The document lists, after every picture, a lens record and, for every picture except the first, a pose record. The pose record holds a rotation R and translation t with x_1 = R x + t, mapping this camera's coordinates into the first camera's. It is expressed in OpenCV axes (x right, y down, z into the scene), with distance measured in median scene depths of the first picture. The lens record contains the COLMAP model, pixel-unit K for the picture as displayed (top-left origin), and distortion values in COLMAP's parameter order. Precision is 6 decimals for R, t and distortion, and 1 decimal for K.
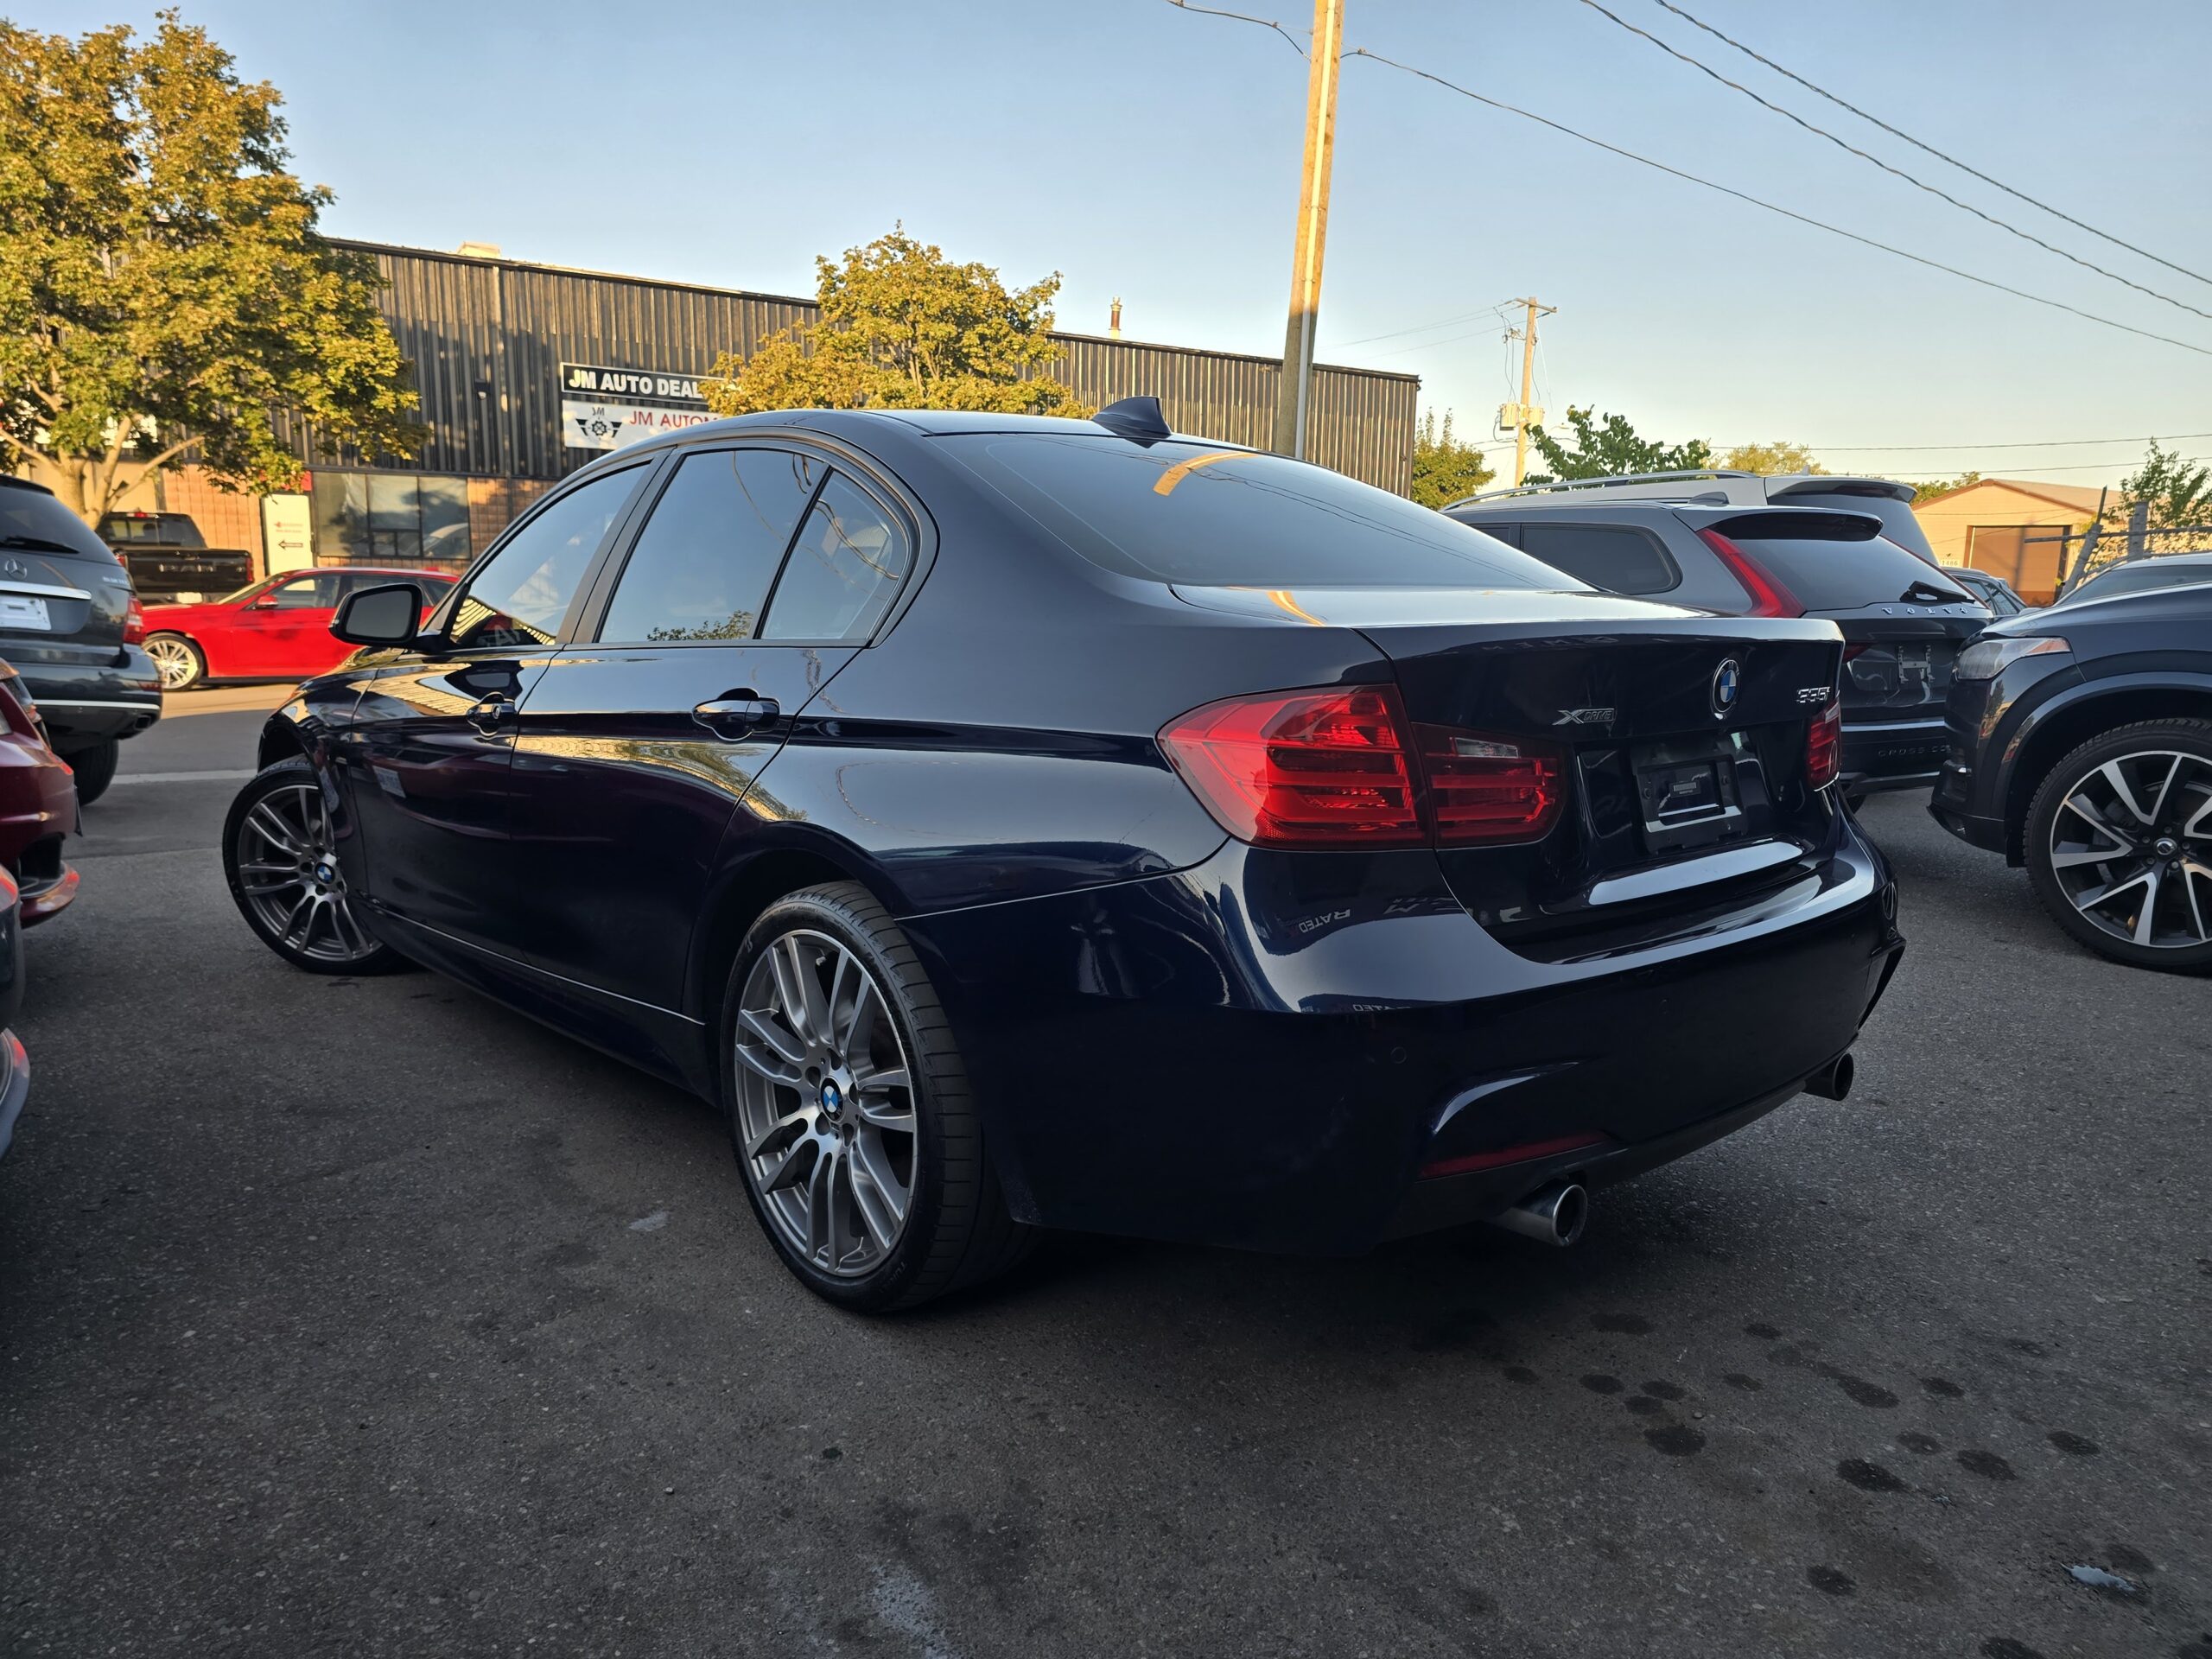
lens RADIAL K [[1517.1, 0, 1104.4], [0, 1517.1, 832.0], [0, 0, 1]] dist [0.044824, -0.042984]
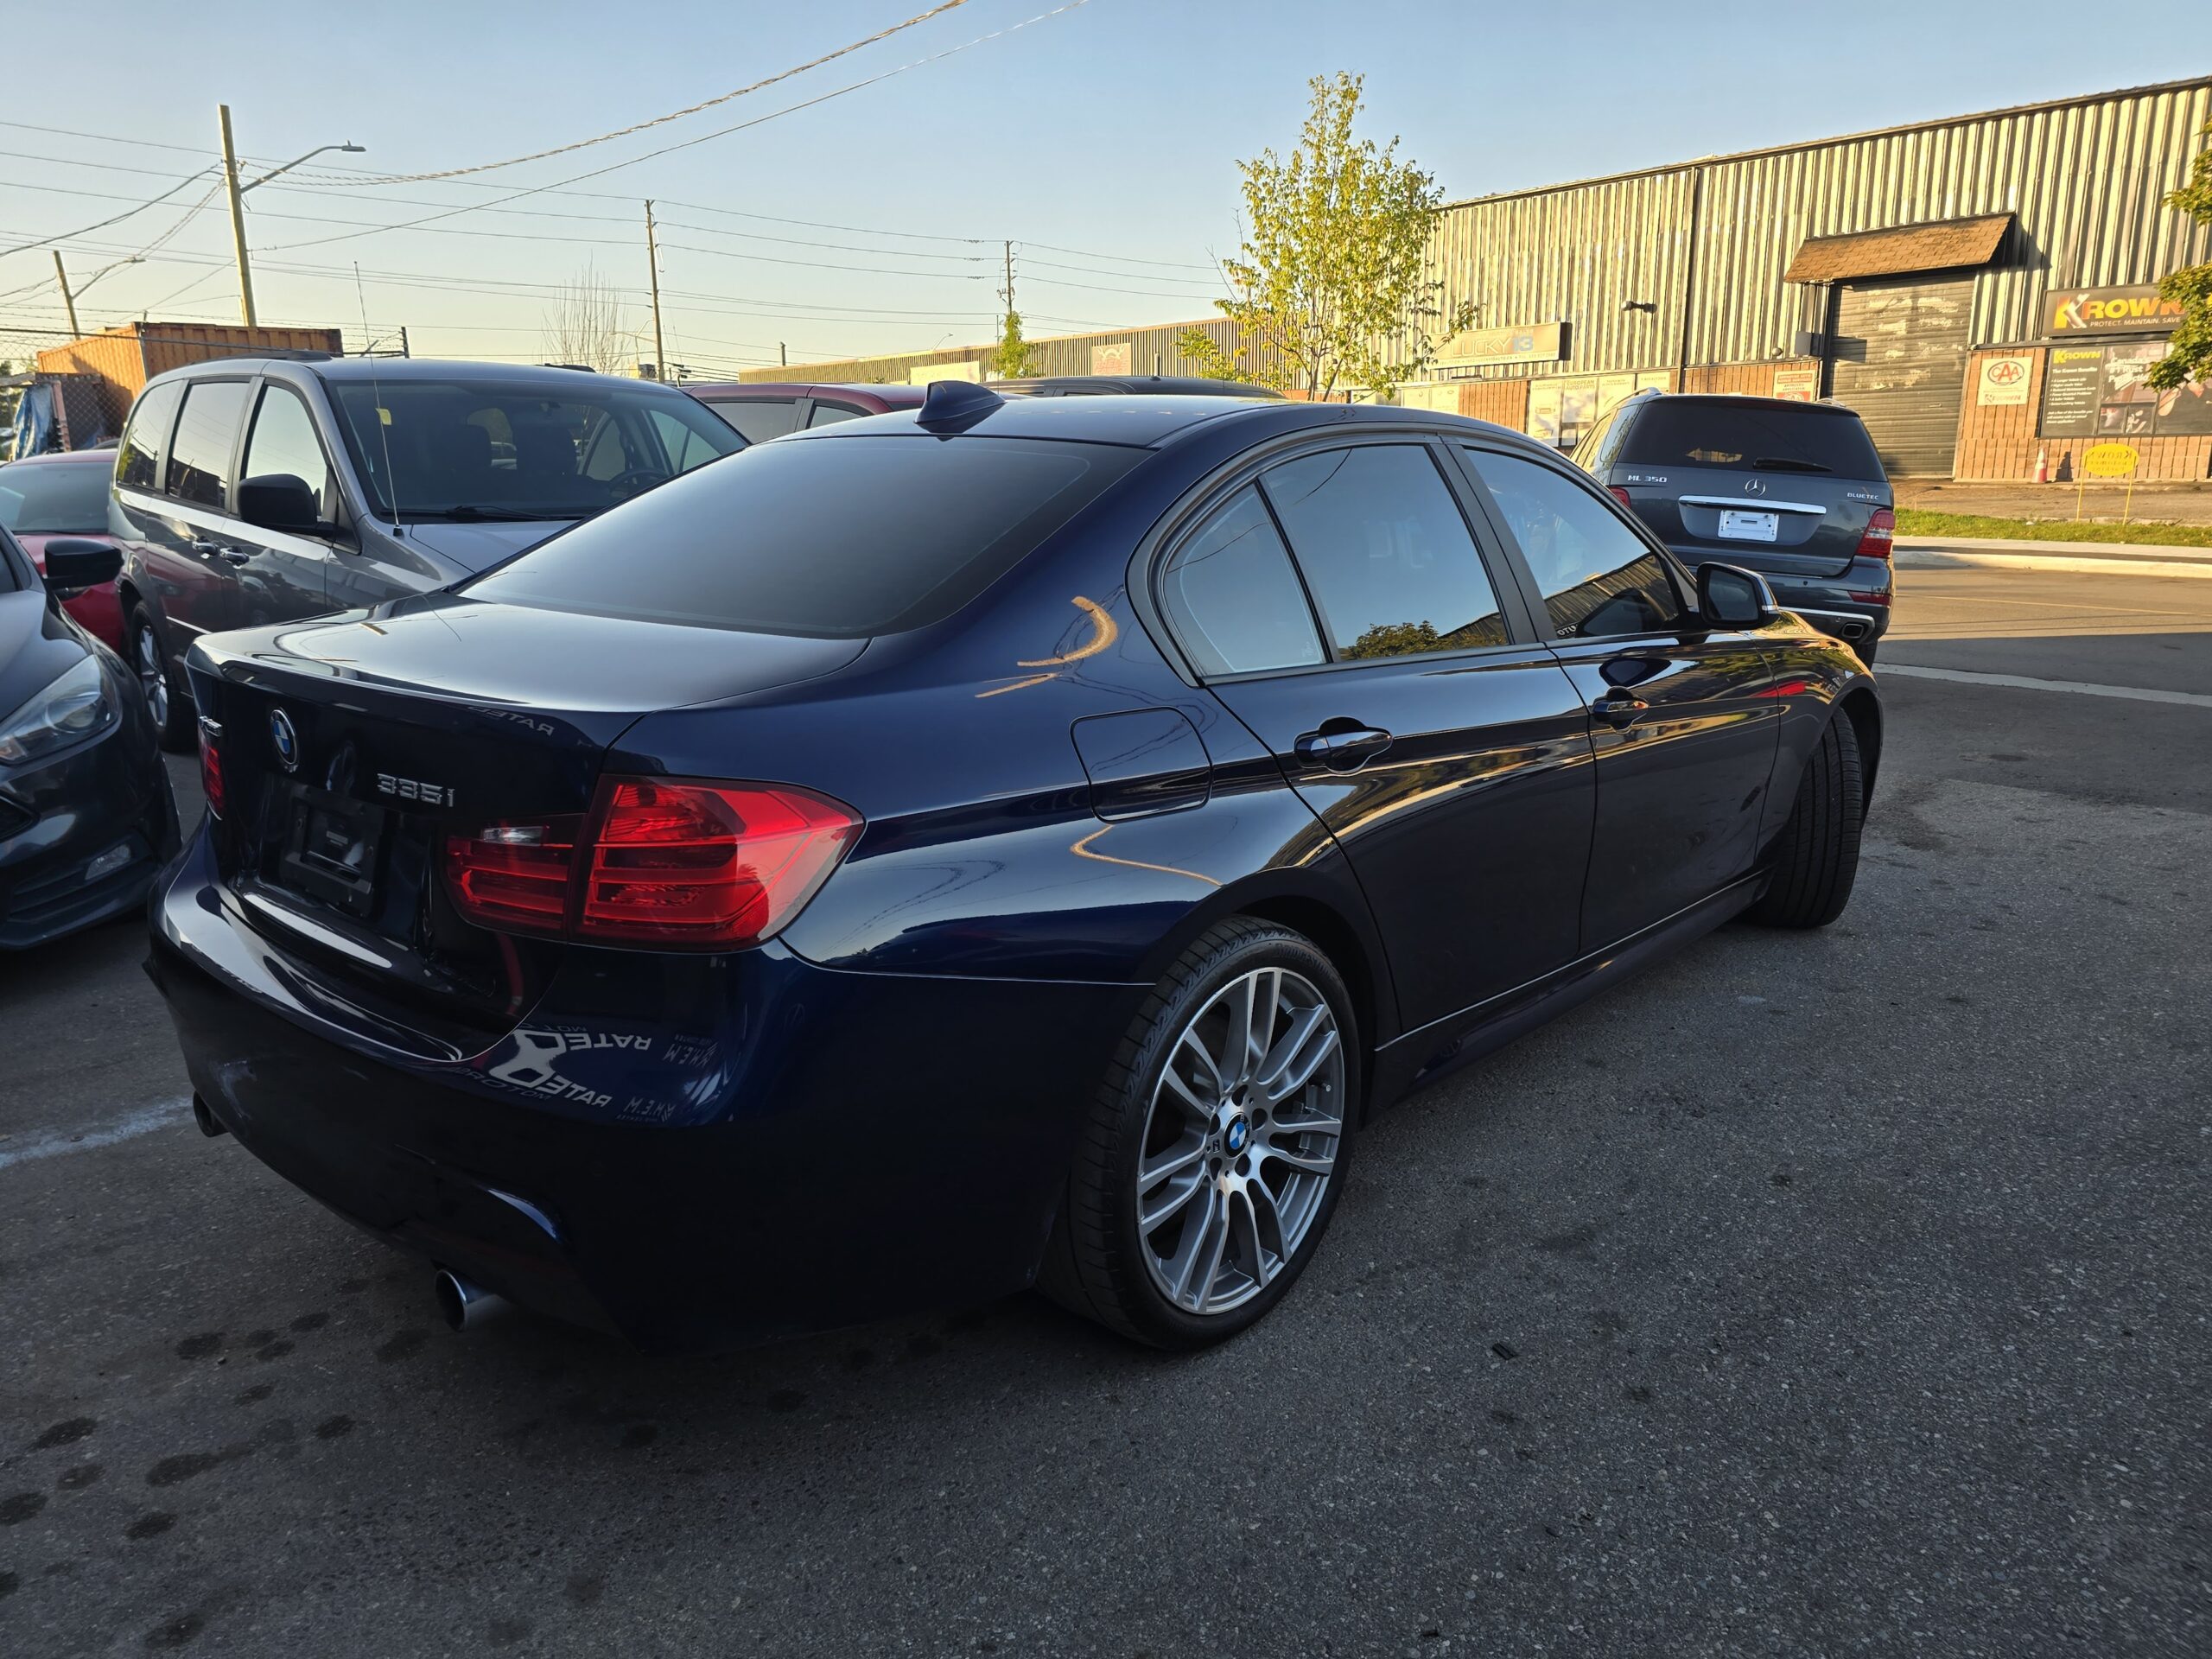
lens RADIAL K [[1517.1, 0, 1112.1], [0, 1517.1, 827.4], [0, 0, 1]] dist [0.044824, -0.042984]
pose [[0.078477, 0.219596, -0.972429, 1.383043], [-0.141190, 0.968054, 0.207213, -0.307728], [0.986867, 0.121036, 0.106975, 1.412185]]
